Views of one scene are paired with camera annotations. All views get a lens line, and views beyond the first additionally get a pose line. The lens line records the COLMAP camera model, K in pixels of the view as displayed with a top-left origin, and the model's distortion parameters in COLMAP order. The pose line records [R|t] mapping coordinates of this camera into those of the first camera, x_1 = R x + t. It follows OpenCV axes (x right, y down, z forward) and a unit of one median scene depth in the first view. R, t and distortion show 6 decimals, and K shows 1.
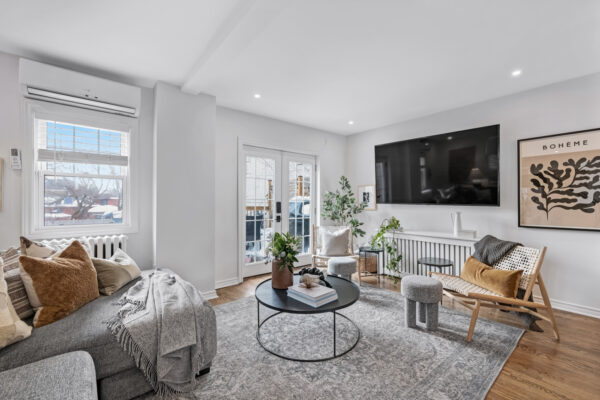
lens RADIAL K [[252.1, 0, 304.5], [0, 252.1, 198.0], [0, 0, 1]] dist [-0.003183, 0.000990]
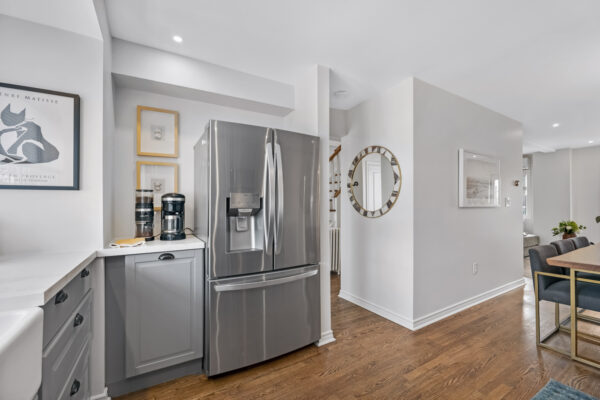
lens RADIAL K [[252.1, 0, 301.8], [0, 252.1, 210.9], [0, 0, 1]] dist [-0.003183, 0.000990]
pose [[-0.170224, 0.016934, -0.985260, 1.978991], [0.029899, 0.999481, 0.012013, -0.031115], [0.984952, -0.027414, -0.170642, -0.665019]]
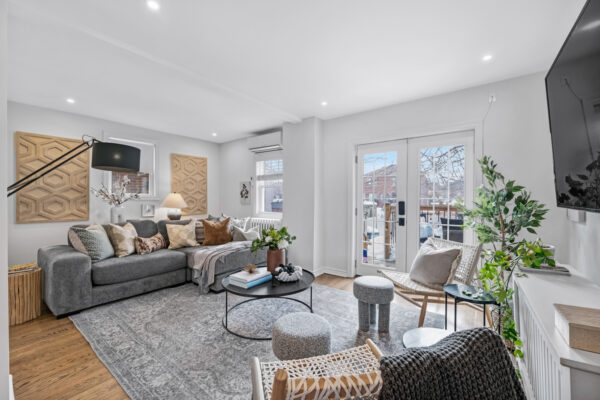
lens RADIAL K [[252.1, 0, 303.5], [0, 252.1, 197.3], [0, 0, 1]] dist [-0.003183, 0.000990]
pose [[0.222011, 0.000955, -0.975044, 0.963103], [0.012930, 0.999909, 0.003924, -0.008648], [0.974959, -0.013478, 0.221978, 0.754286]]
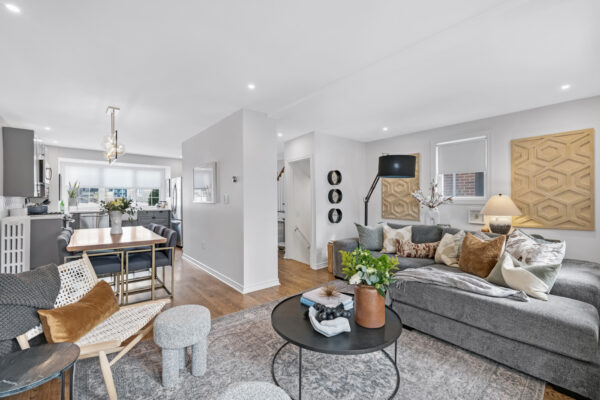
lens RADIAL K [[252.1, 0, 294.7], [0, 252.1, 202.3], [0, 0, 1]] dist [-0.003183, 0.000990]
pose [[-0.999996, -0.000189, 0.002754, 0.115283], [-0.000211, 0.999967, -0.008158, 0.002594], [-0.002753, -0.008158, -0.999963, 1.518856]]
